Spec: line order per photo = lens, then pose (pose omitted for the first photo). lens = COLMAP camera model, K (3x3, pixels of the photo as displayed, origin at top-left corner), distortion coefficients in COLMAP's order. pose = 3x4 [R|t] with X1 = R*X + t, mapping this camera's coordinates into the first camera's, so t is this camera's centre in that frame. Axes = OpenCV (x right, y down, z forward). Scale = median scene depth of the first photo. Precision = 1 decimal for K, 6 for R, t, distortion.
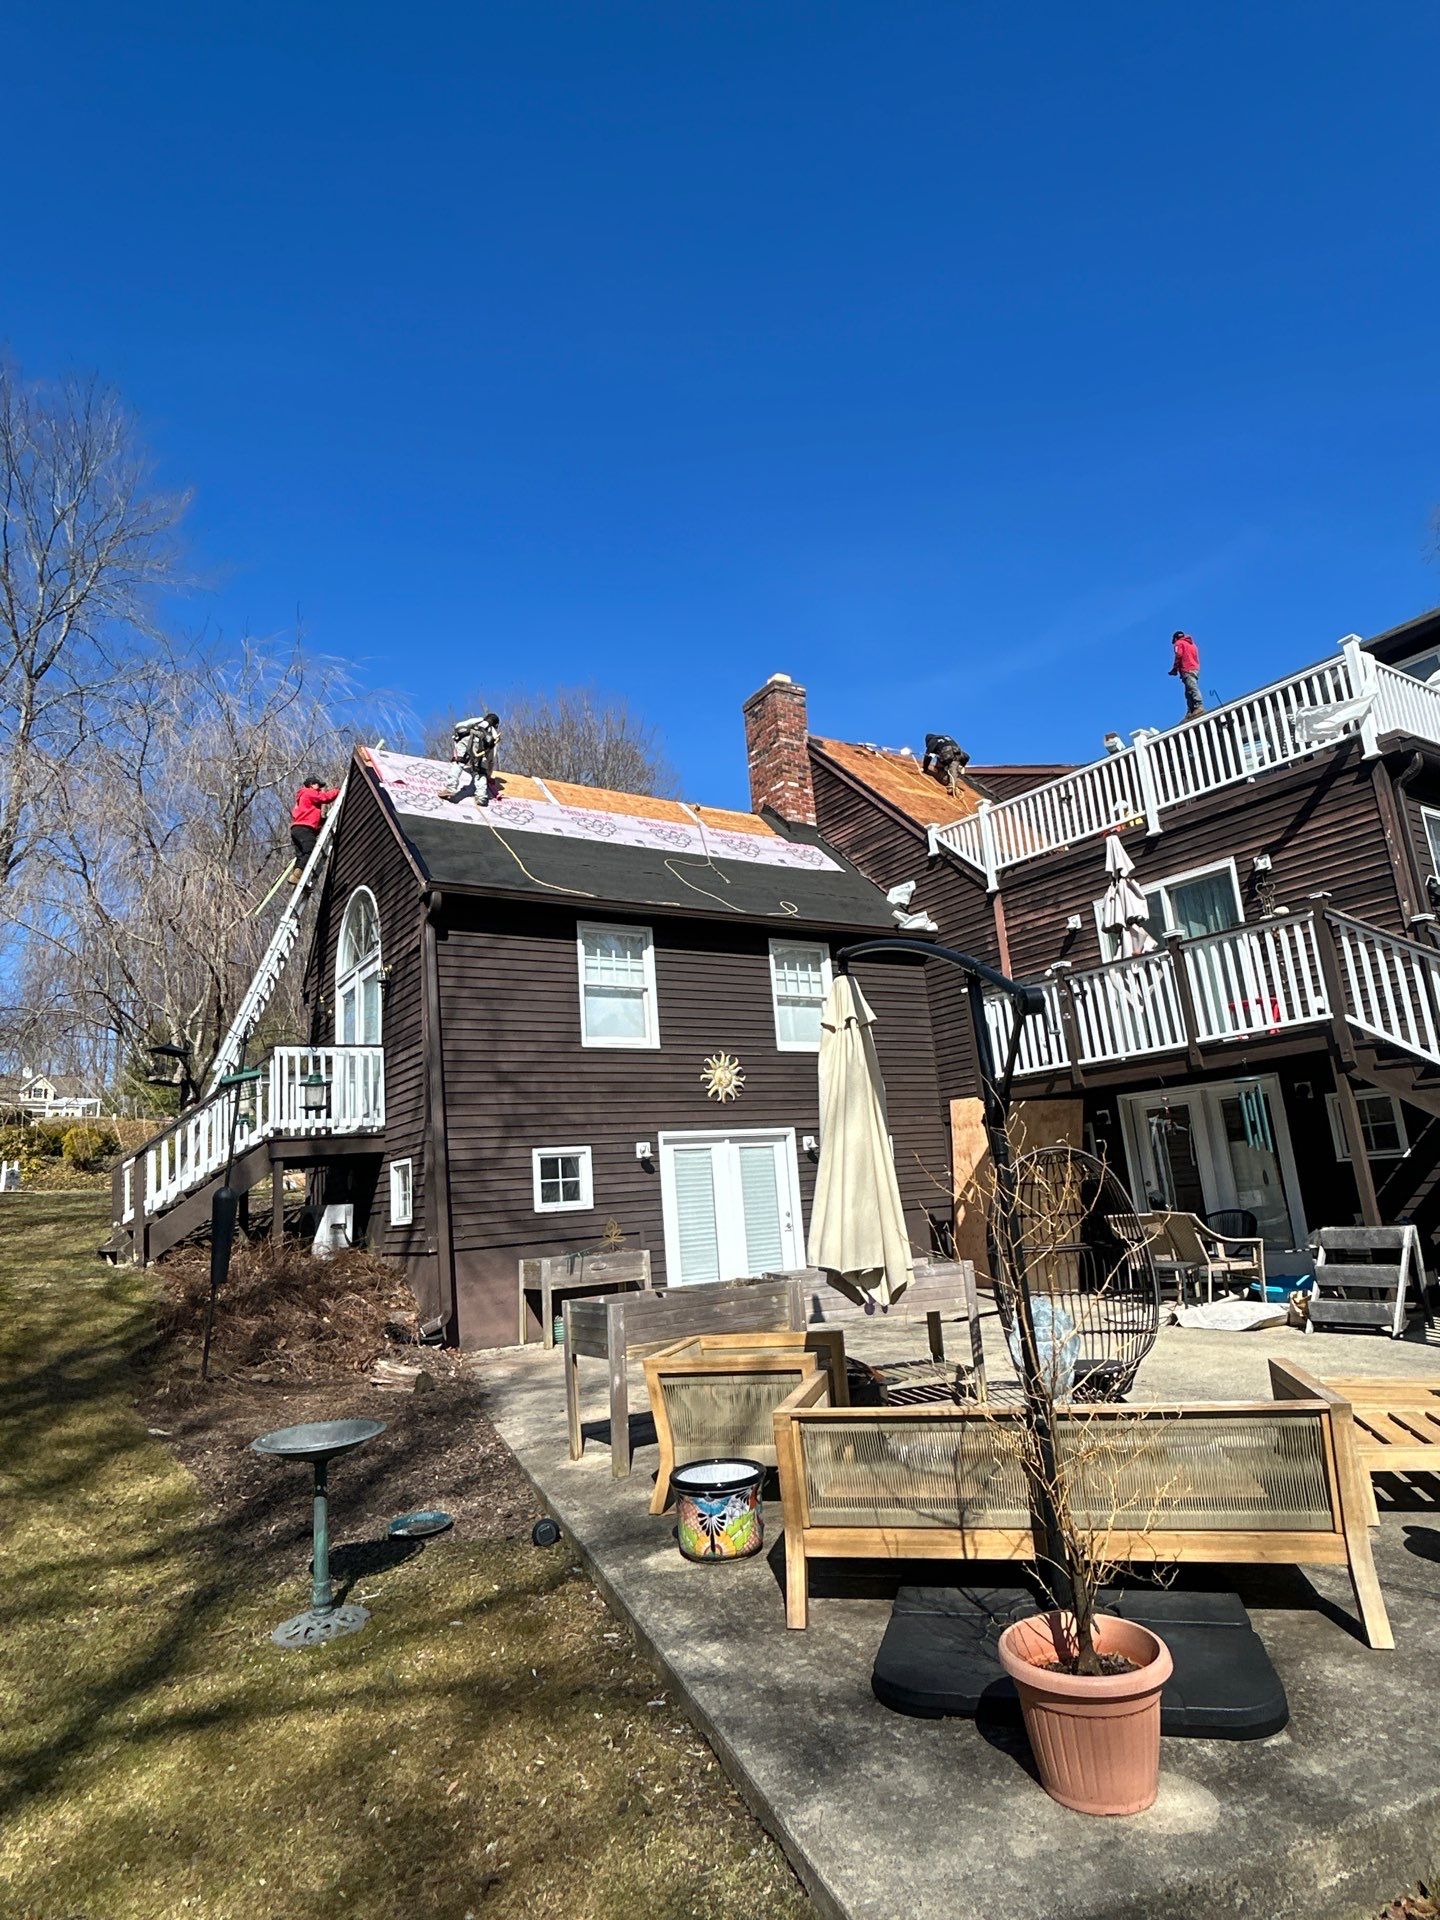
lens RADIAL K [[1082.3, 0, 720.0], [0, 1082.3, 960.0], [0, 0, 1]] dist [0.013117, 0.000165]
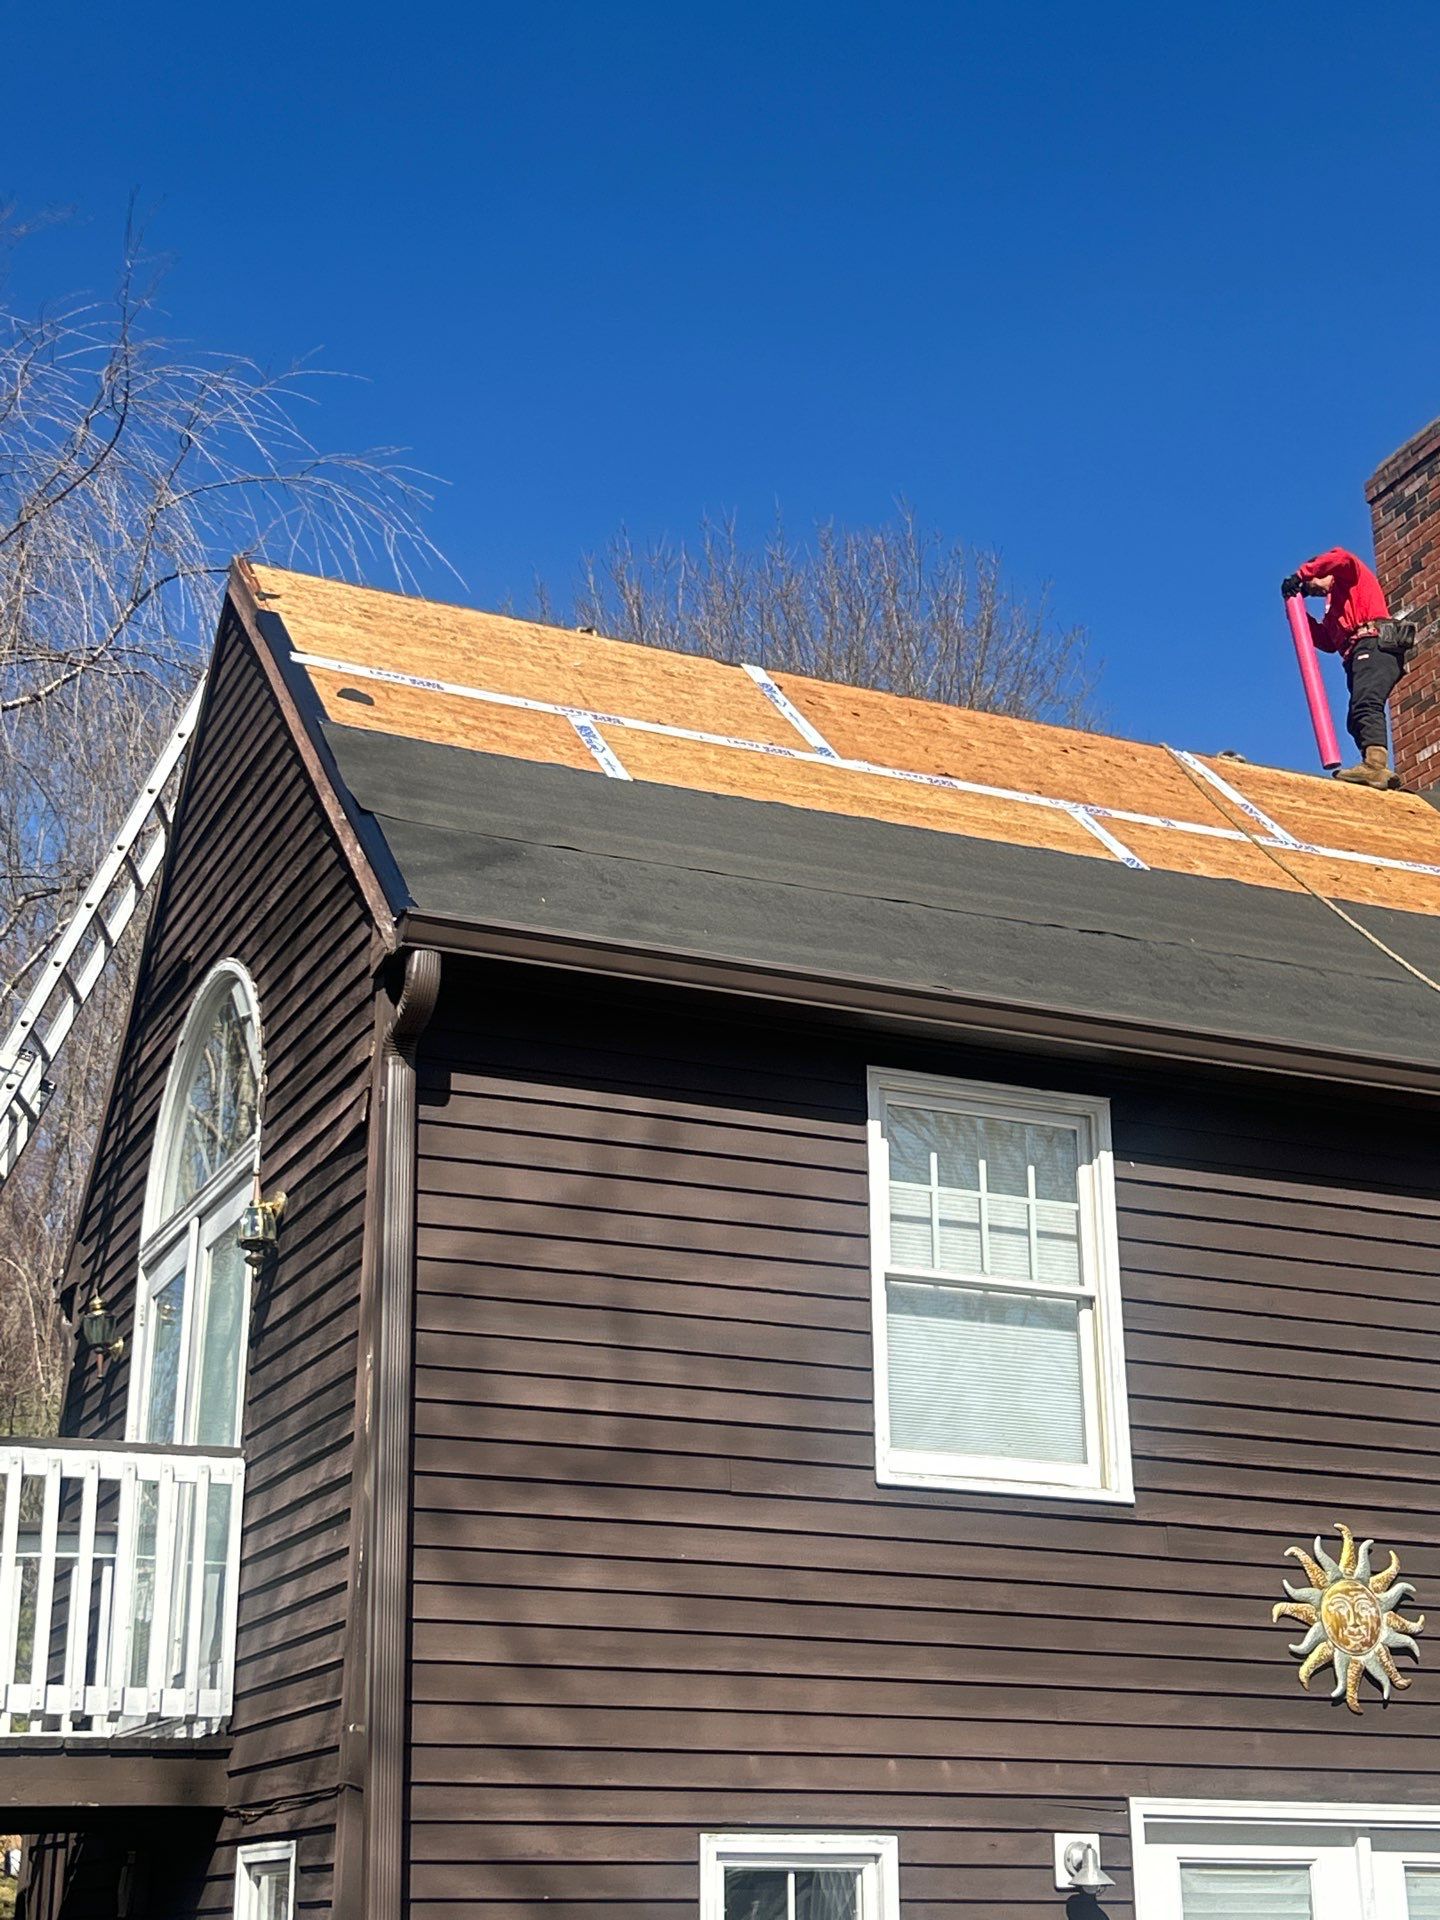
lens RADIAL K [[2613.8, 0, 729.0], [0, 2613.8, 951.8], [0, 0, 1]] dist [0.203151, -0.663914]
pose [[0.984401, 0.009981, -0.175658, -0.040063], [-0.032212, 0.991738, -0.124170, 0.025856], [0.172968, 0.127892, 0.976589, 0.258022]]
